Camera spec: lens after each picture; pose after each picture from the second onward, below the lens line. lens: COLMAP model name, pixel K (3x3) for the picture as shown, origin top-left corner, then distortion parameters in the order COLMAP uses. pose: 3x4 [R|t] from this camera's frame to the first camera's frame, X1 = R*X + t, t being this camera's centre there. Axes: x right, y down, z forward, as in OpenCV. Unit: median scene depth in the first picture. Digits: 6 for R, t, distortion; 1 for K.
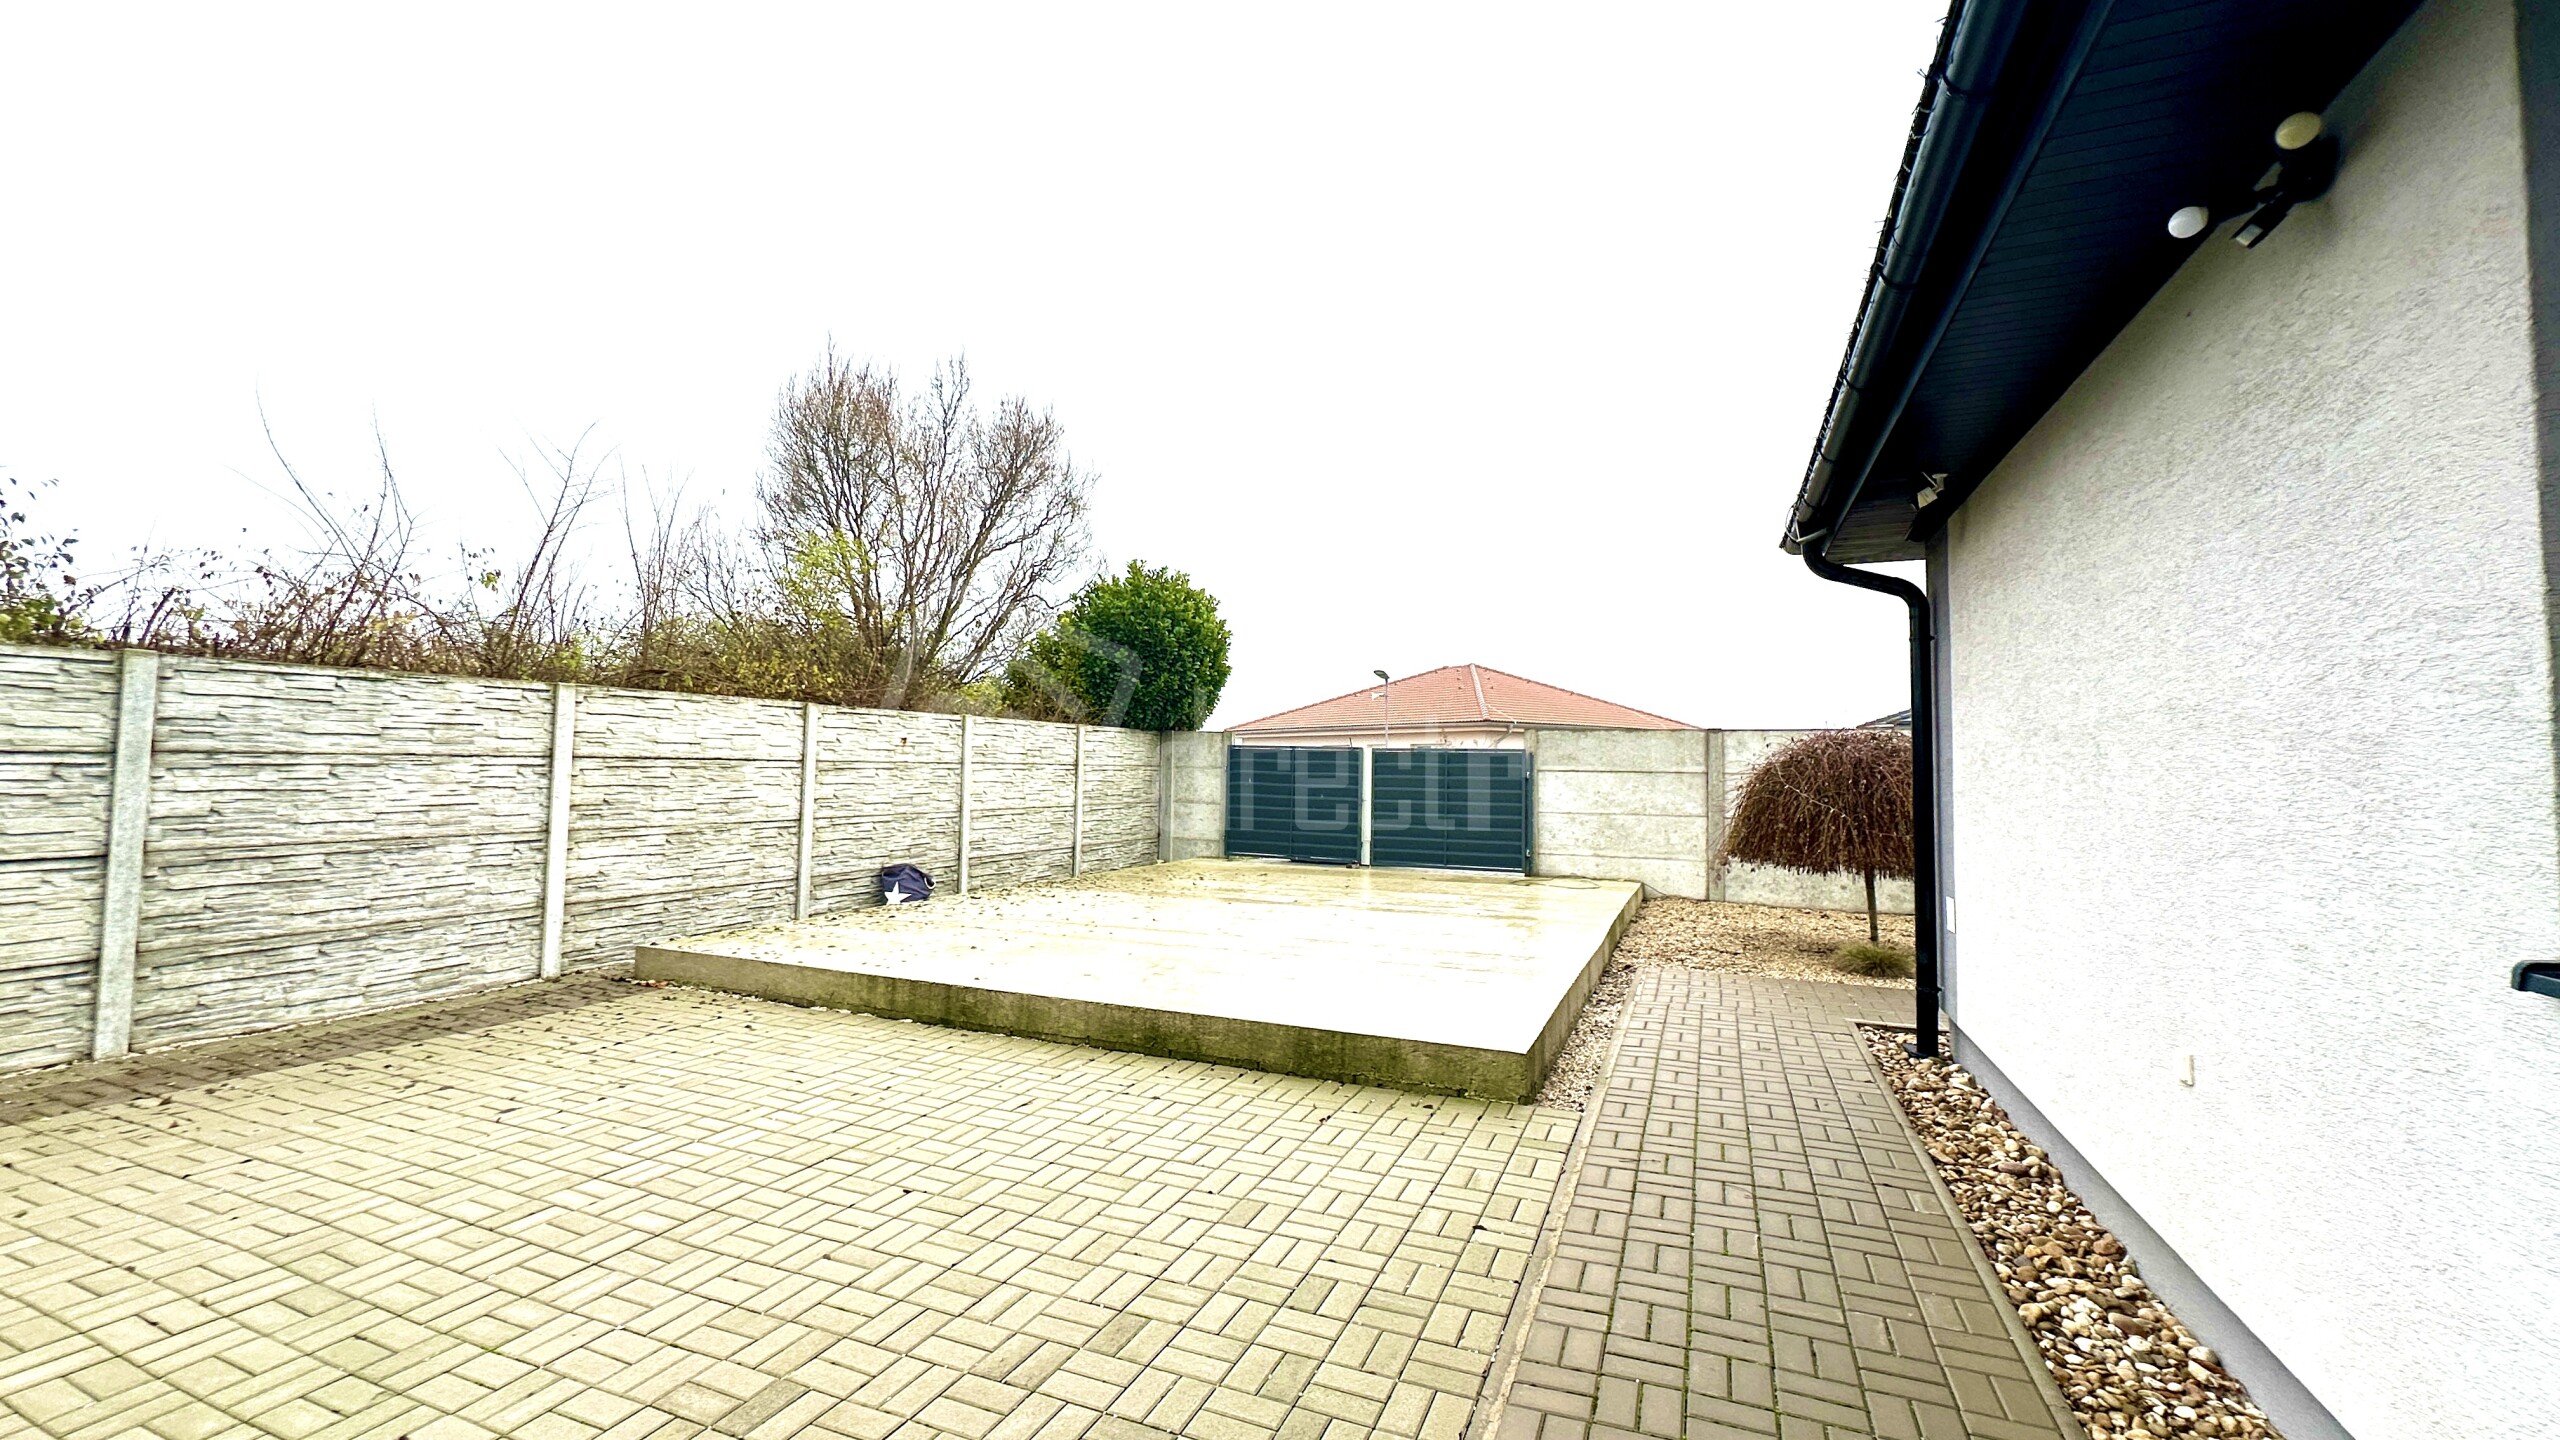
lens RADIAL K [[1022.4, 0, 1278.4], [0, 1022.4, 723.8], [0, 0, 1]] dist [-0.000749, 0.000531]
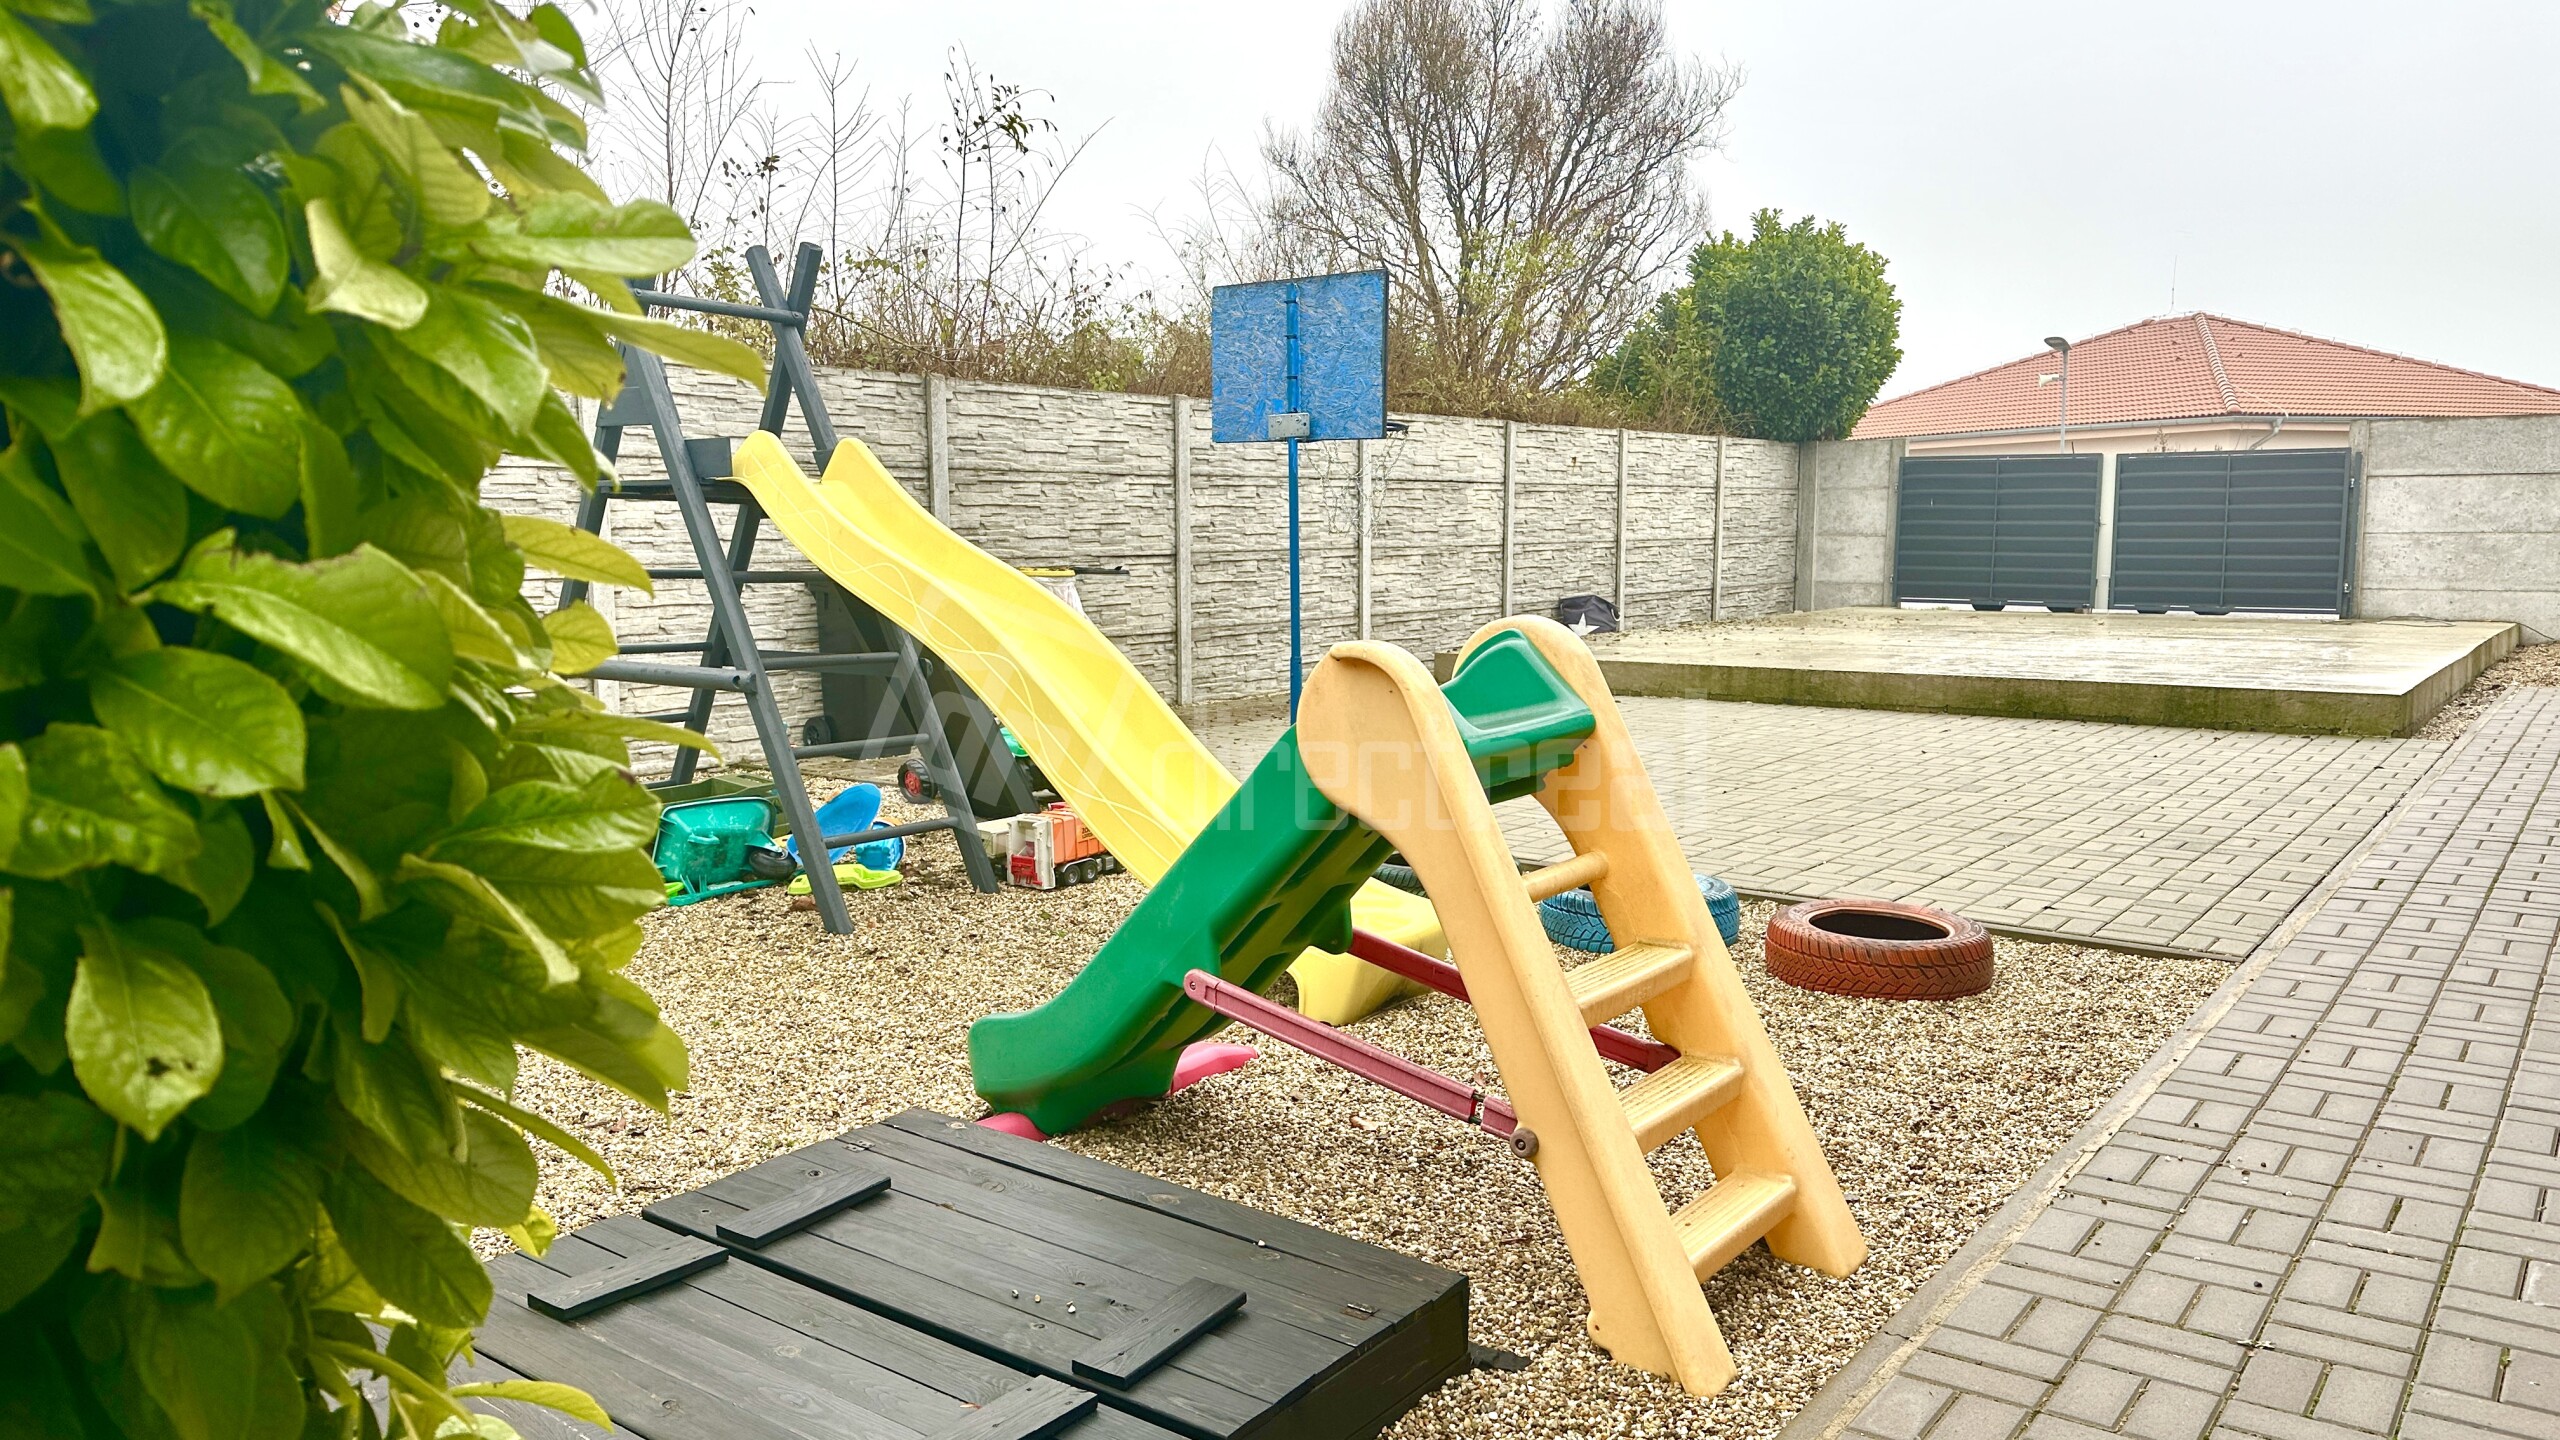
lens RADIAL K [[1793.6, 0, 1272.8], [0, 1793.6, 753.3], [0, 0, 1]] dist [0.130127, -0.160791]
pose [[0.968261, 0.011836, -0.249659, -0.176414], [0.030224, 0.986003, 0.163964, 0.001901], [0.248106, -0.166306, 0.954351, -0.491288]]
